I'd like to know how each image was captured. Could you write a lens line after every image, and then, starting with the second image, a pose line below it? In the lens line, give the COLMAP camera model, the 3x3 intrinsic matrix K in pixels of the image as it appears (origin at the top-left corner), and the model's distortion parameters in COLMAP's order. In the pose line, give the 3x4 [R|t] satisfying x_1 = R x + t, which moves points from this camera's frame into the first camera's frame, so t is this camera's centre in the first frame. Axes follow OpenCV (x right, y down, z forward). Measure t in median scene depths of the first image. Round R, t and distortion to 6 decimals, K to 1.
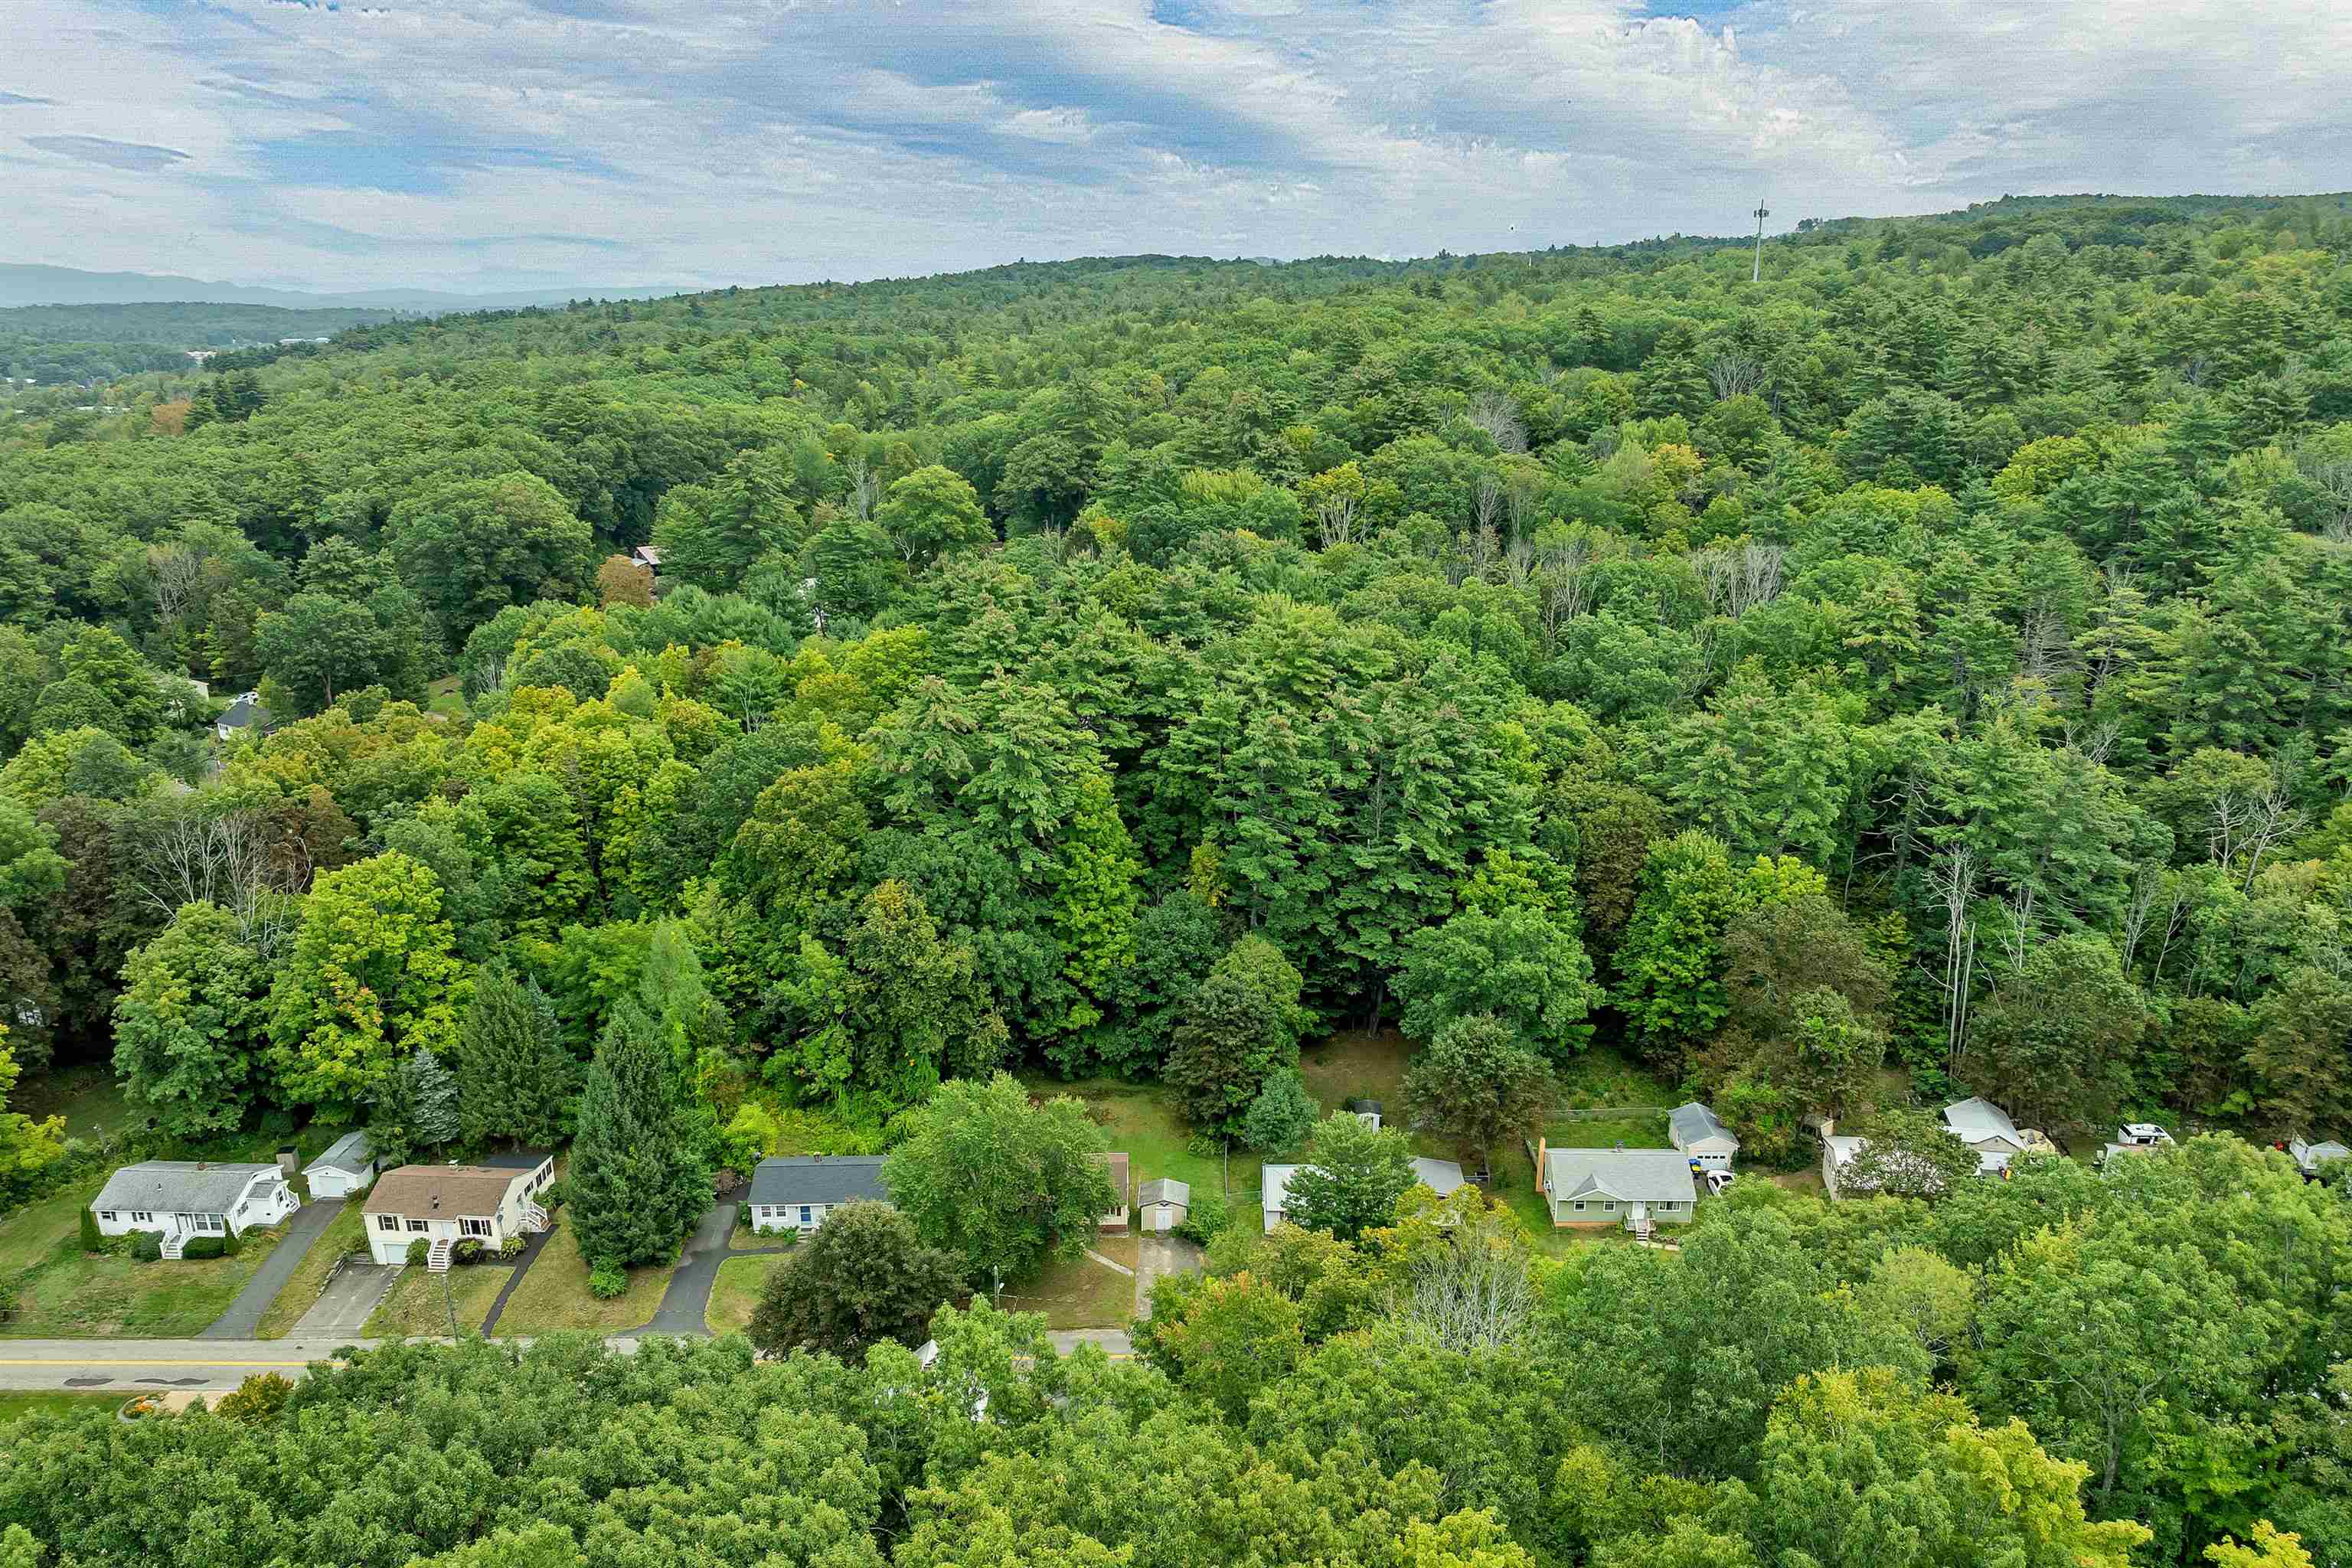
lens RADIAL K [[1751.0, 0, 1188.4], [0, 1751.0, 918.0], [0, 0, 1]] dist [-0.035843, -0.002908]
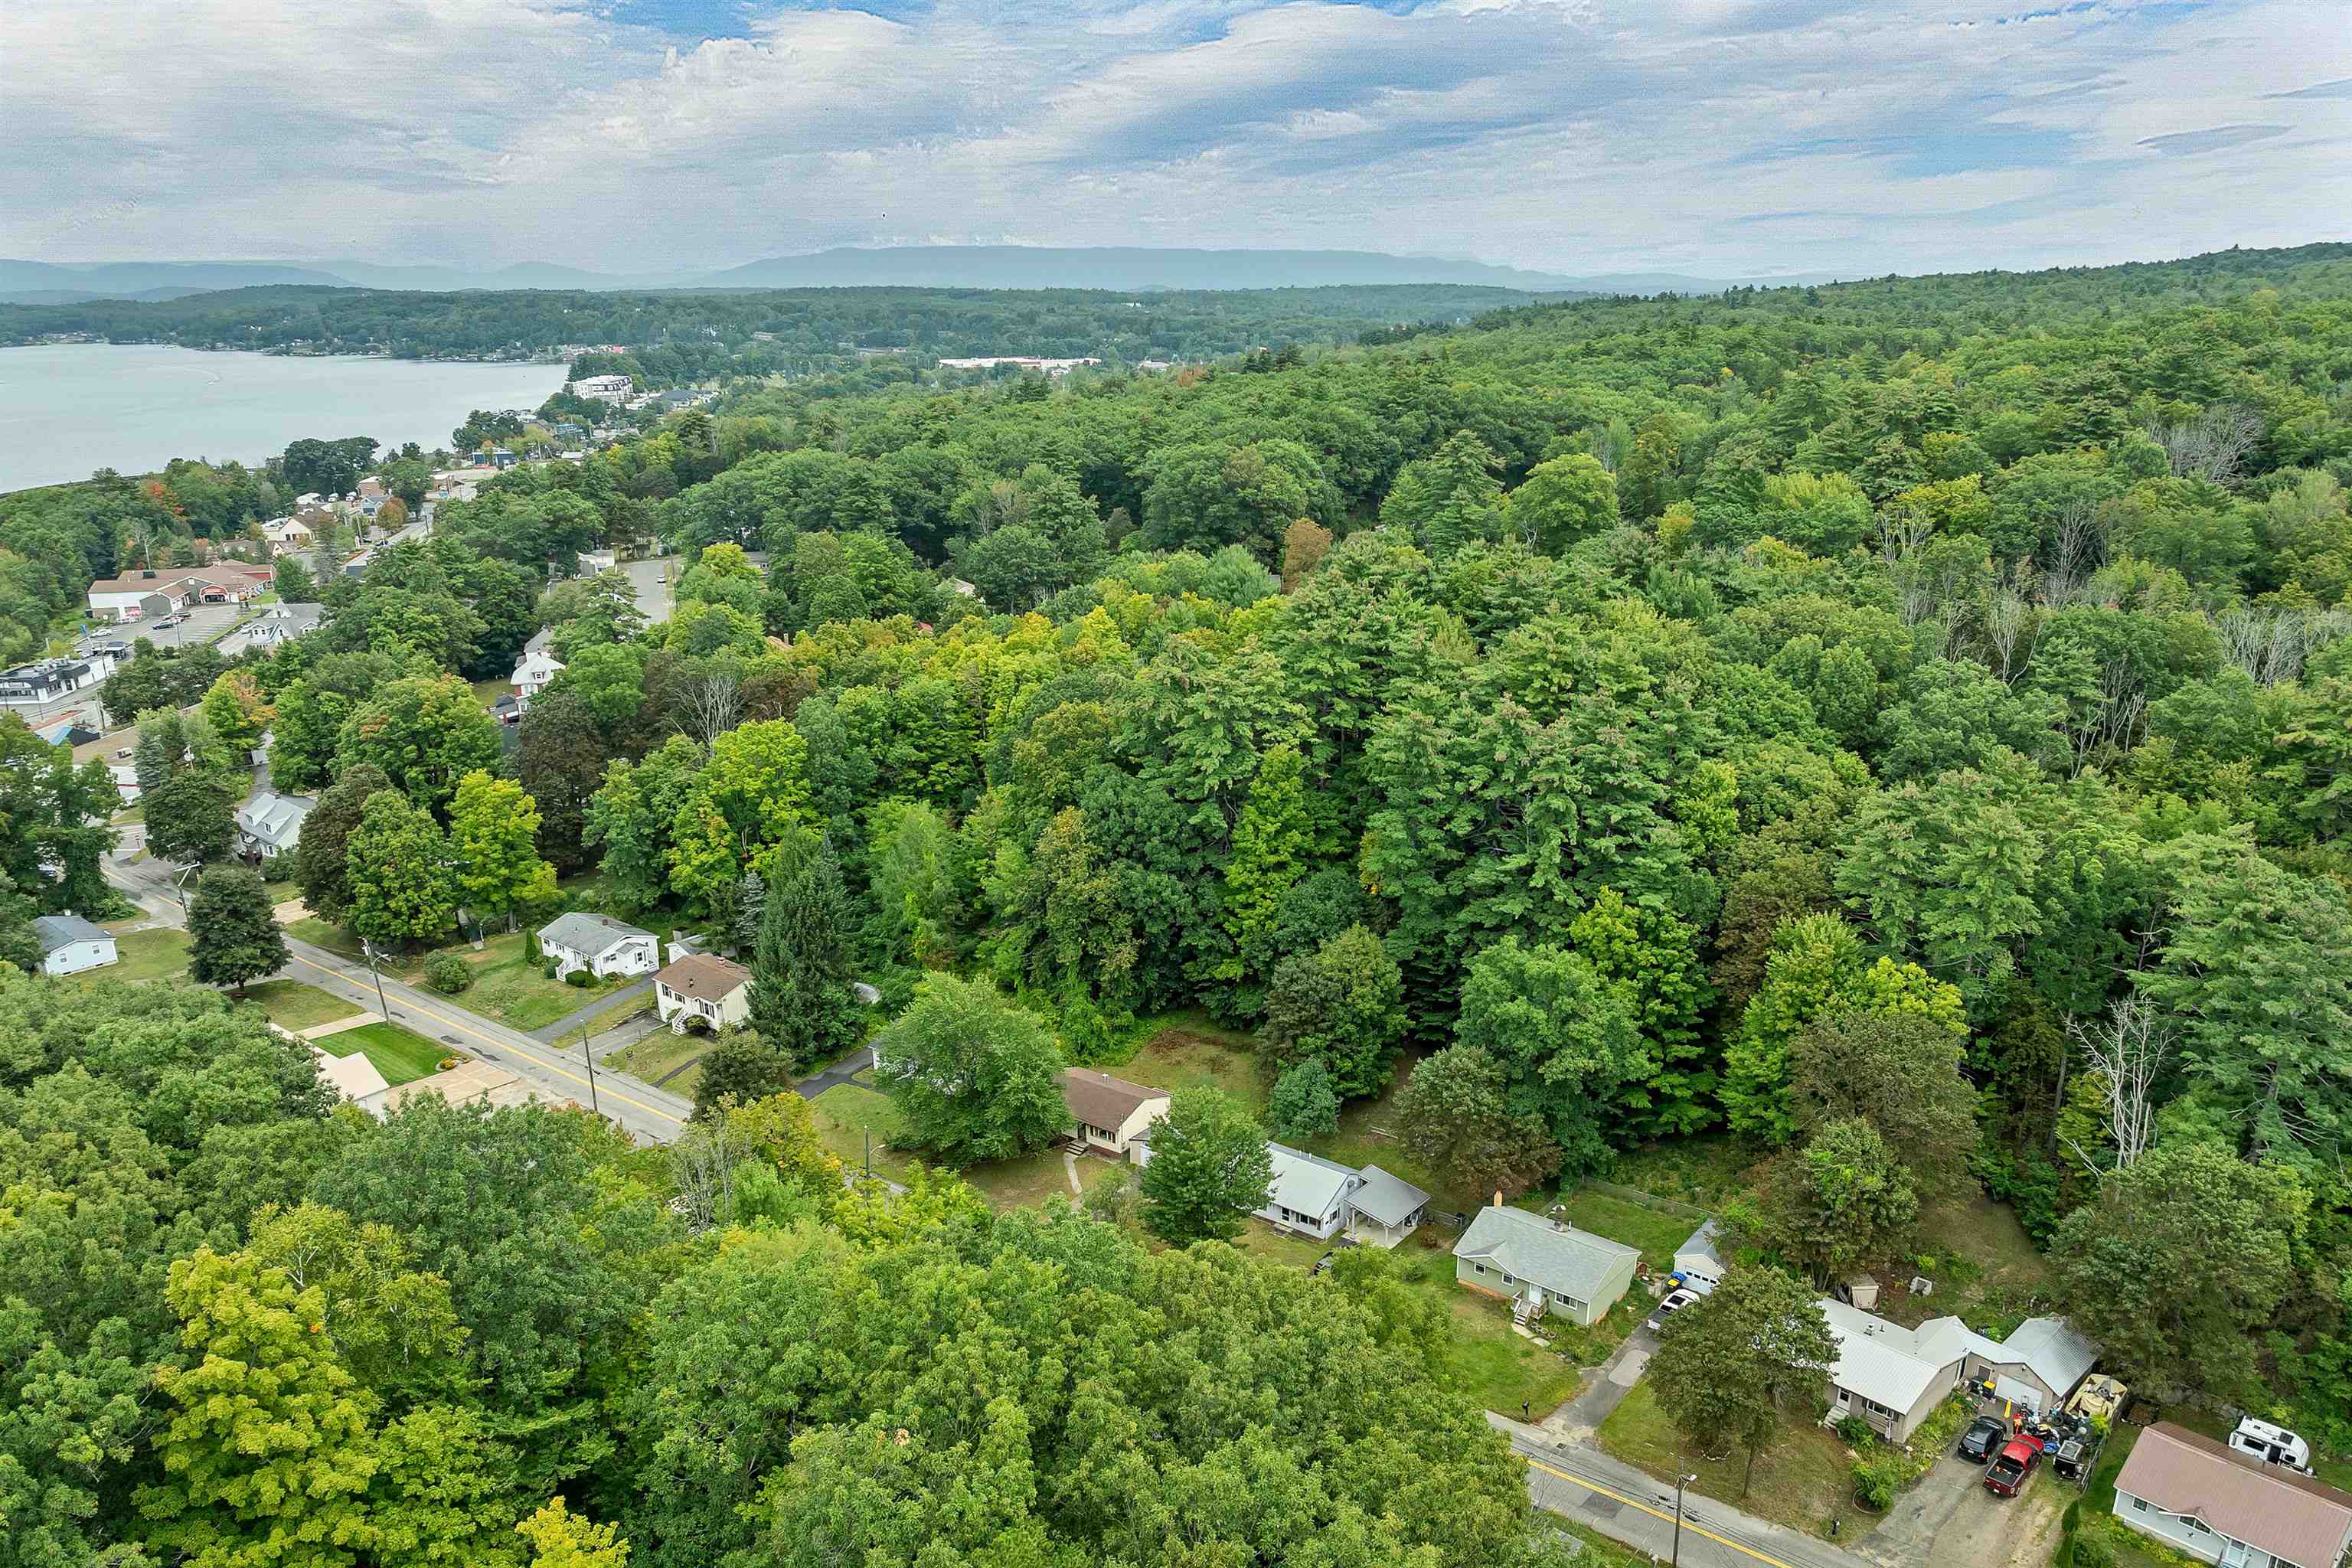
lens RADIAL K [[1751.0, 0, 1188.4], [0, 1751.0, 918.0], [0, 0, 1]] dist [-0.035843, -0.002908]
pose [[0.792853, 0.204742, -0.573990, 0.549423], [-0.201370, 0.976987, 0.070339, -0.046134], [0.575182, 0.059816, 0.815836, 0.137655]]
